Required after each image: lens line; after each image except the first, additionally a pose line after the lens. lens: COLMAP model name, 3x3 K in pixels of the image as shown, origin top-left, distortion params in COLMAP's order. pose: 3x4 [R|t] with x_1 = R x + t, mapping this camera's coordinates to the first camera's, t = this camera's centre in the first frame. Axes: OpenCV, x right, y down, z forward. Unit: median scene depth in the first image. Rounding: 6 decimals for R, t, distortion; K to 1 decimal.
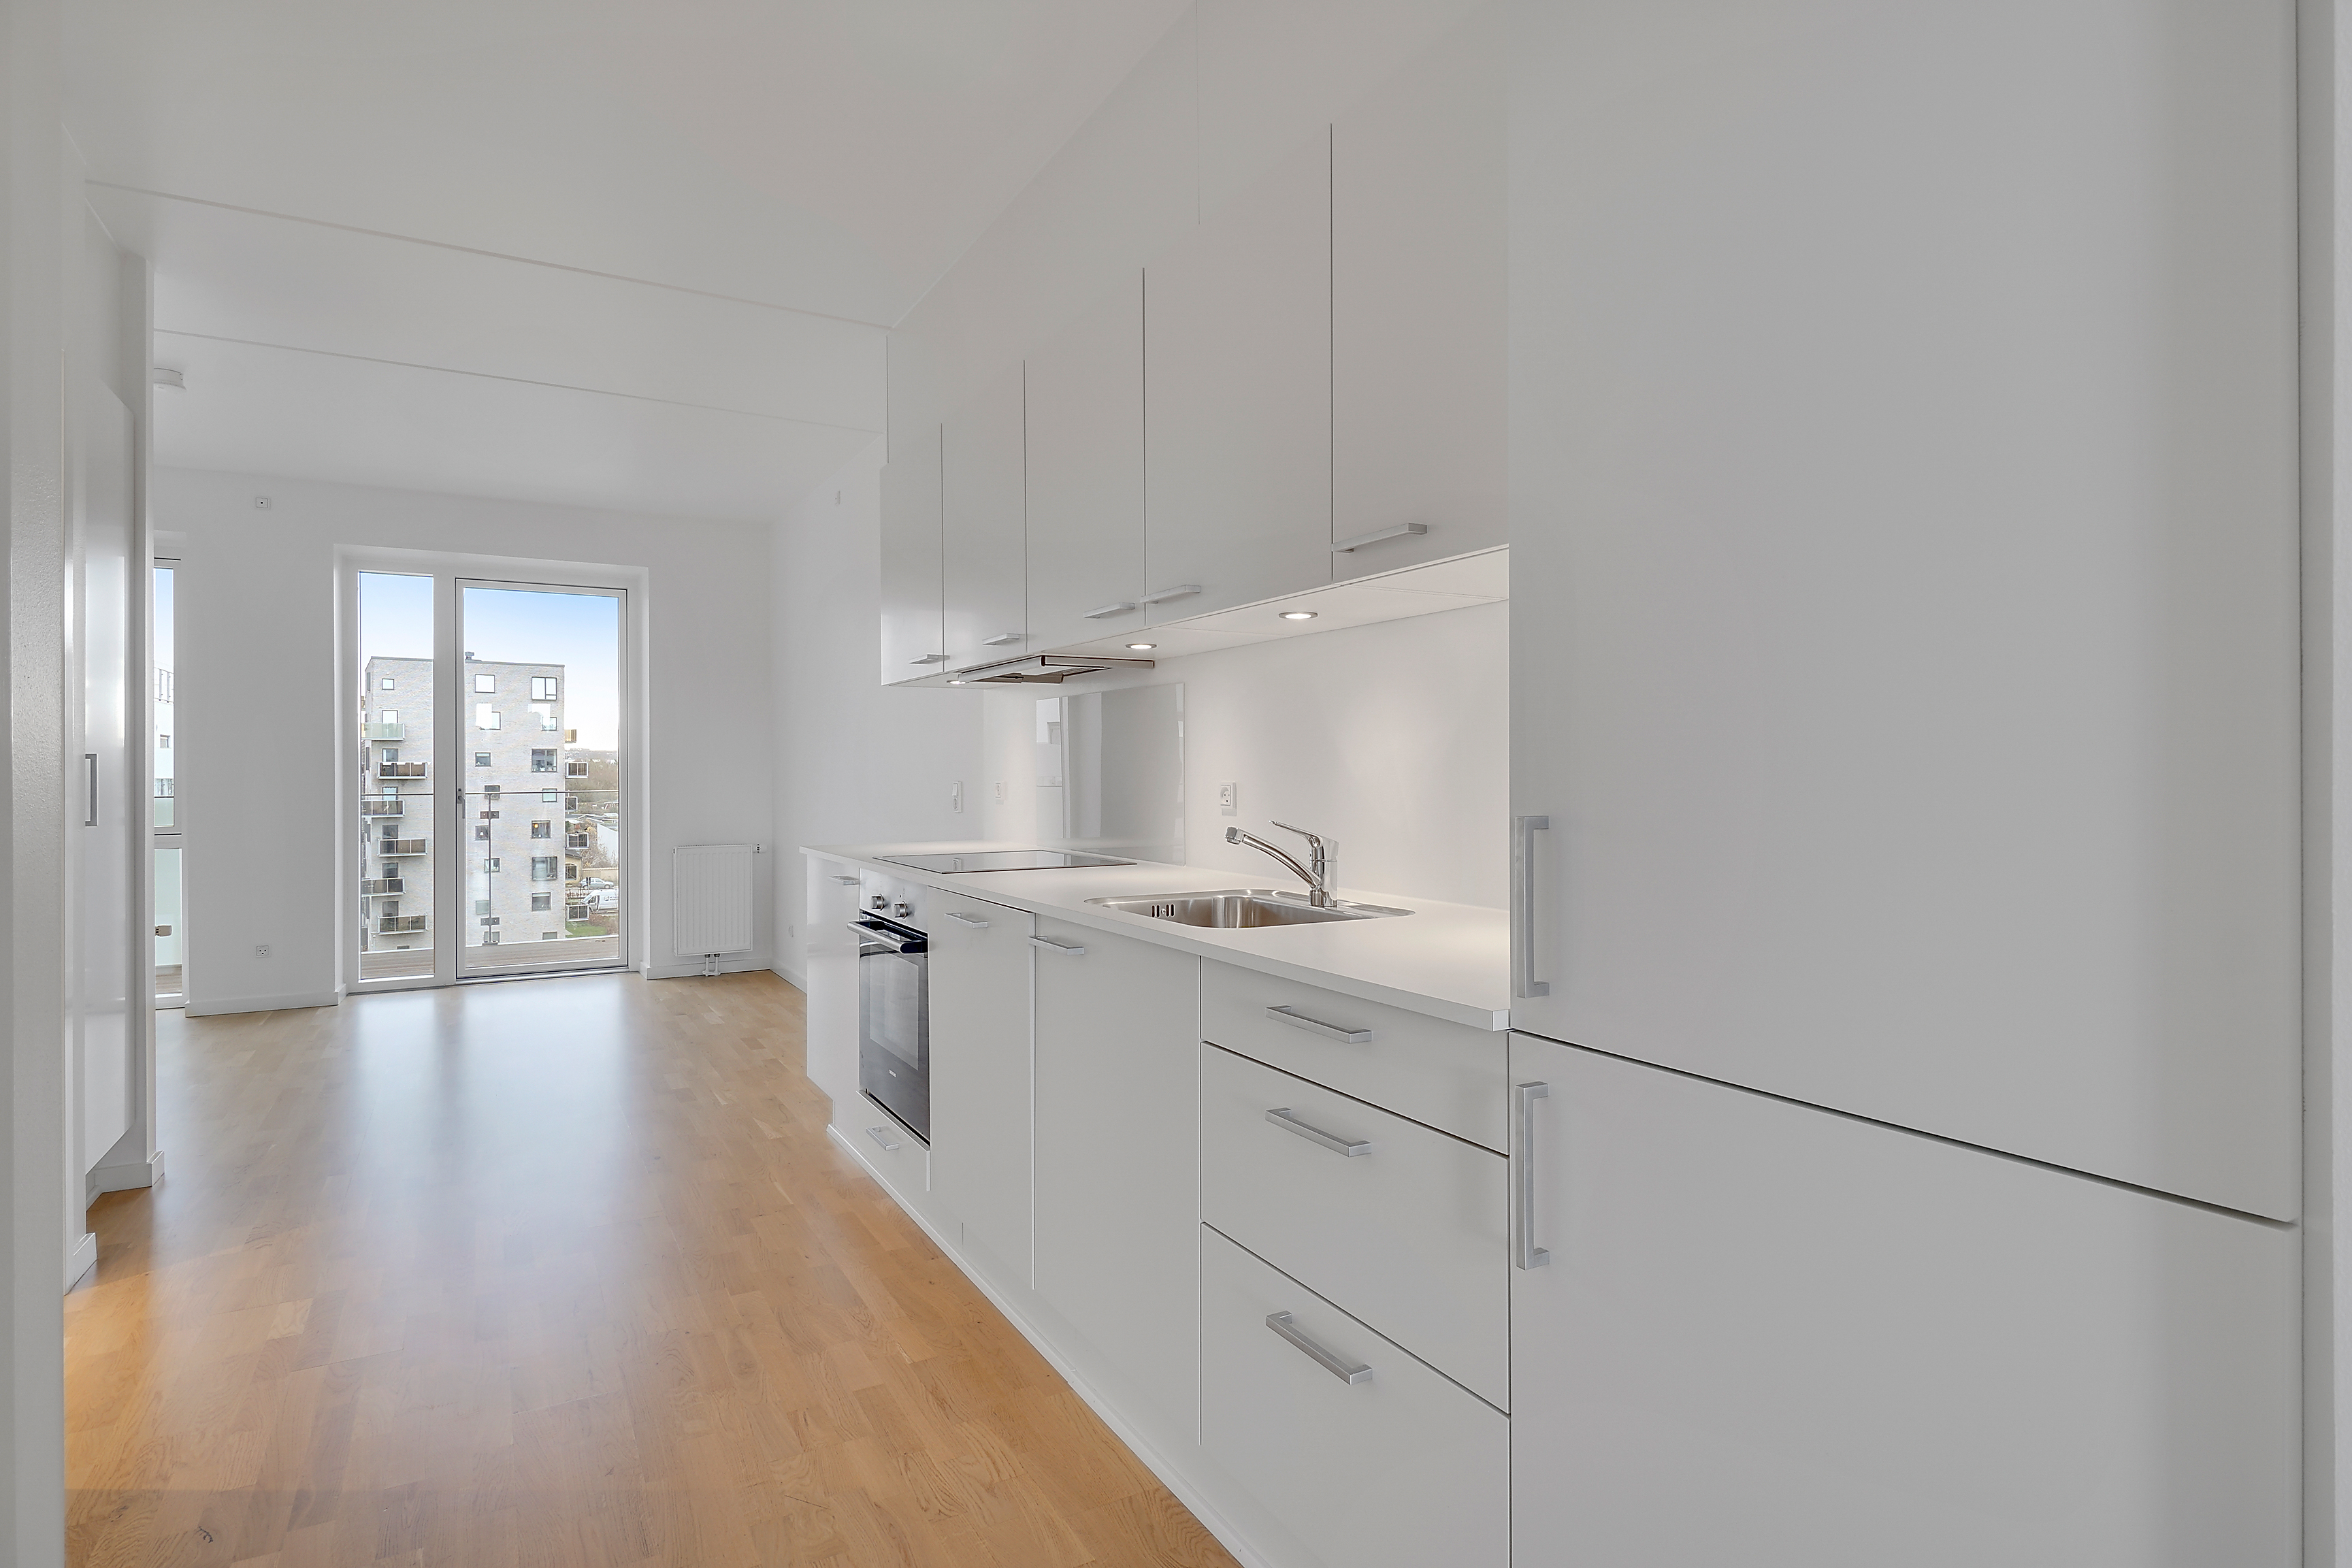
lens RADIAL K [[1240.8, 0, 1176.0], [0, 1240.8, 784.0], [0, 0, 1]] dist [0.000848, 0.000002]
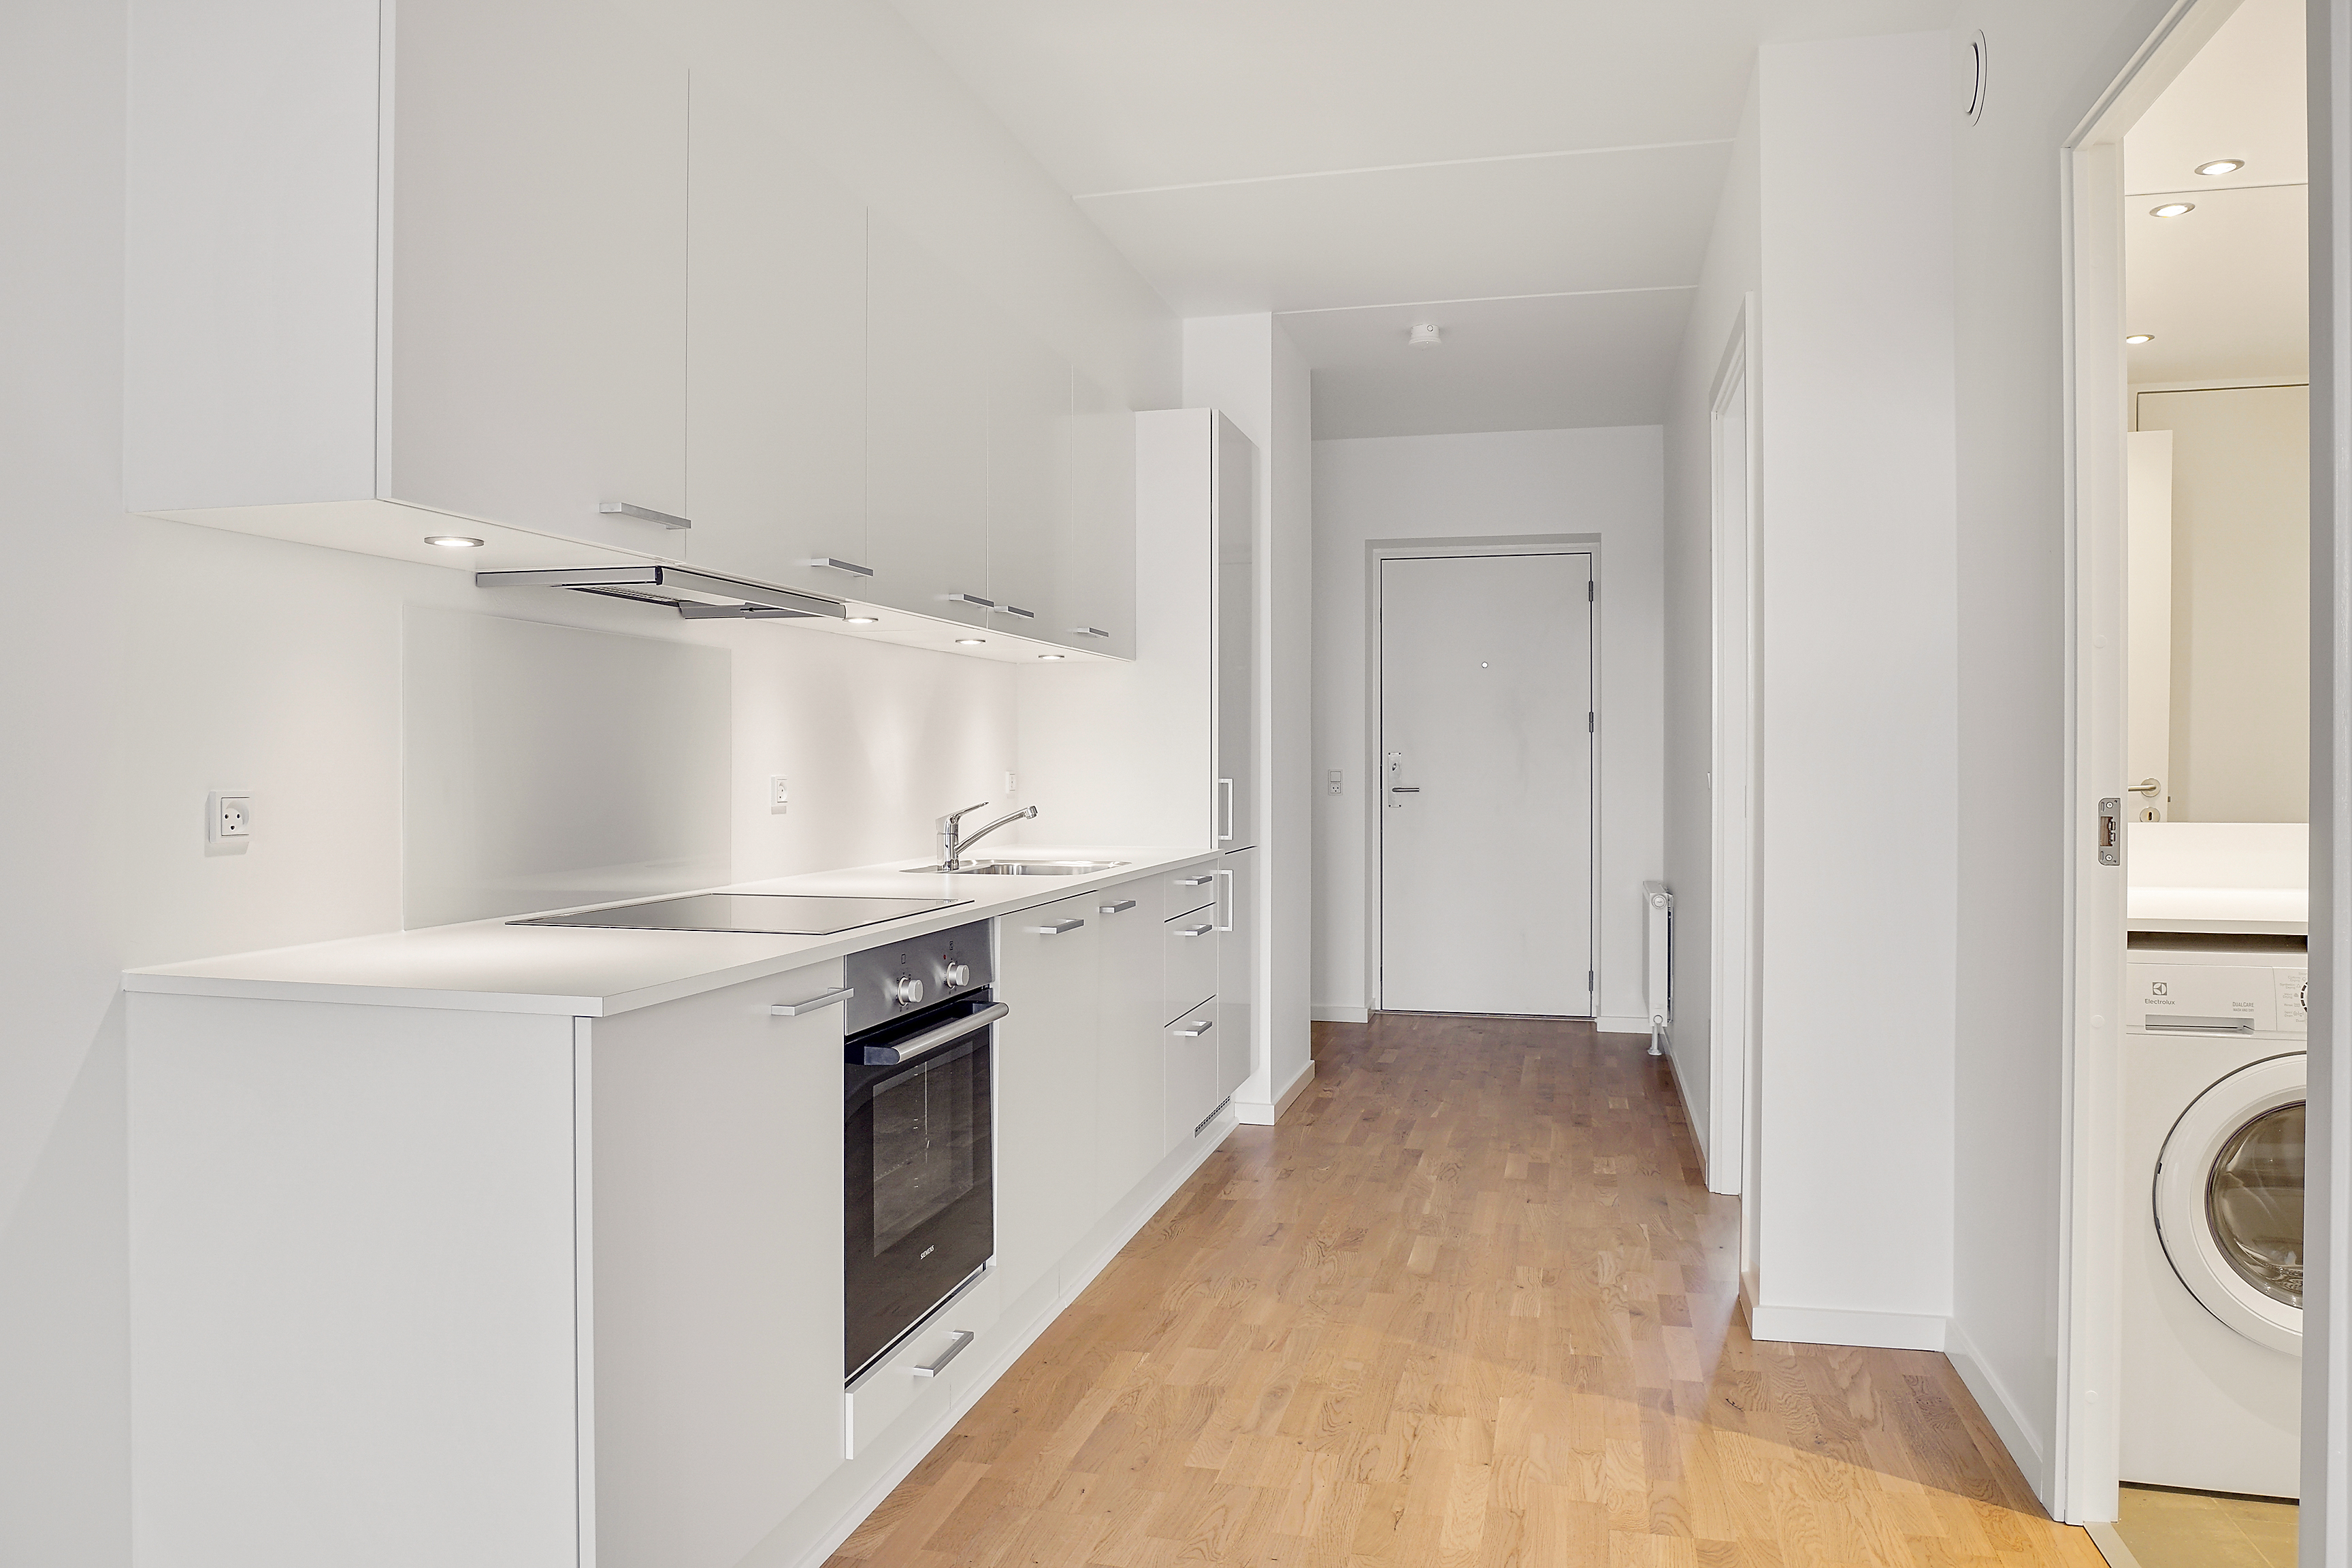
lens RADIAL K [[1623.3, 0, 1175.8], [0, 1623.3, 764.7], [0, 0, 1]] dist [-0.039748, 0.062838]
pose [[-0.732726, 0.001944, 0.680521, -0.867697], [0.005027, 0.999984, 0.002556, -0.010872], [-0.680505, 0.005294, -0.732724, 1.499470]]
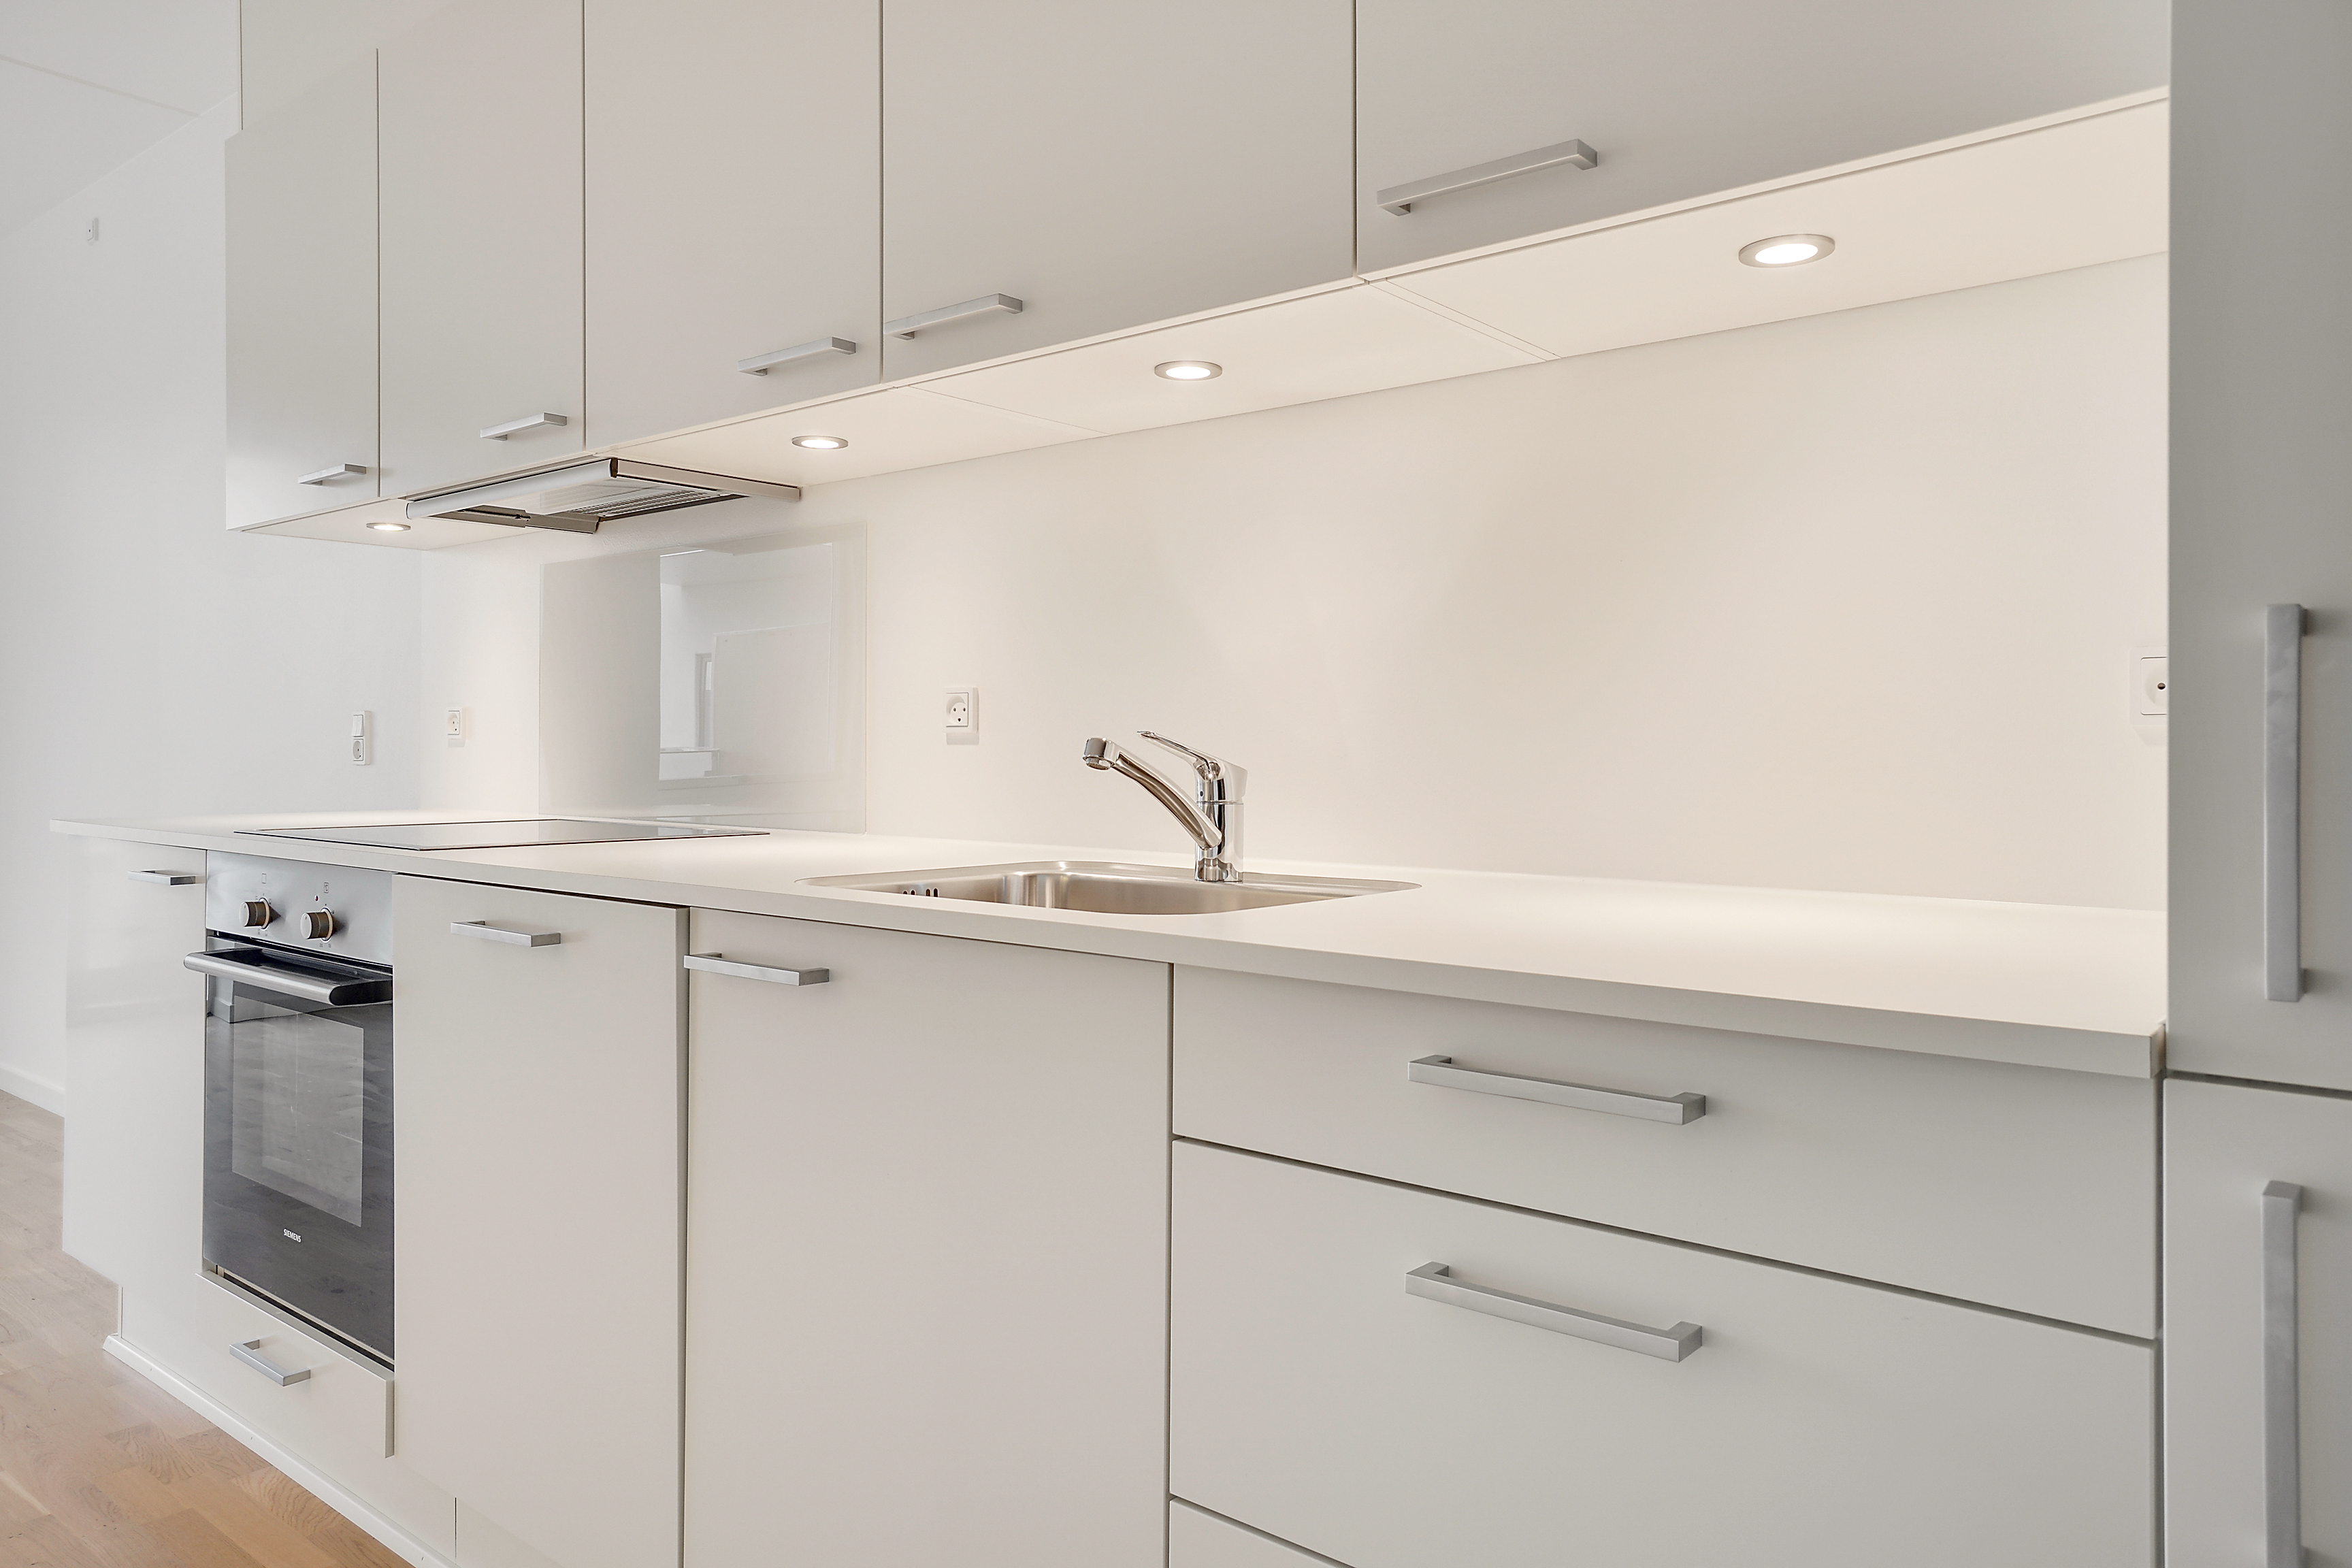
lens RADIAL K [[1623.3, 0, 1175.8], [0, 1623.3, 764.7], [0, 0, 1]] dist [-0.039748, 0.062838]
pose [[0.936330, 0.006610, 0.351059, -0.133047], [-0.005063, 0.999973, -0.005325, 0.039118], [-0.351085, 0.003208, 0.936338, 0.251201]]
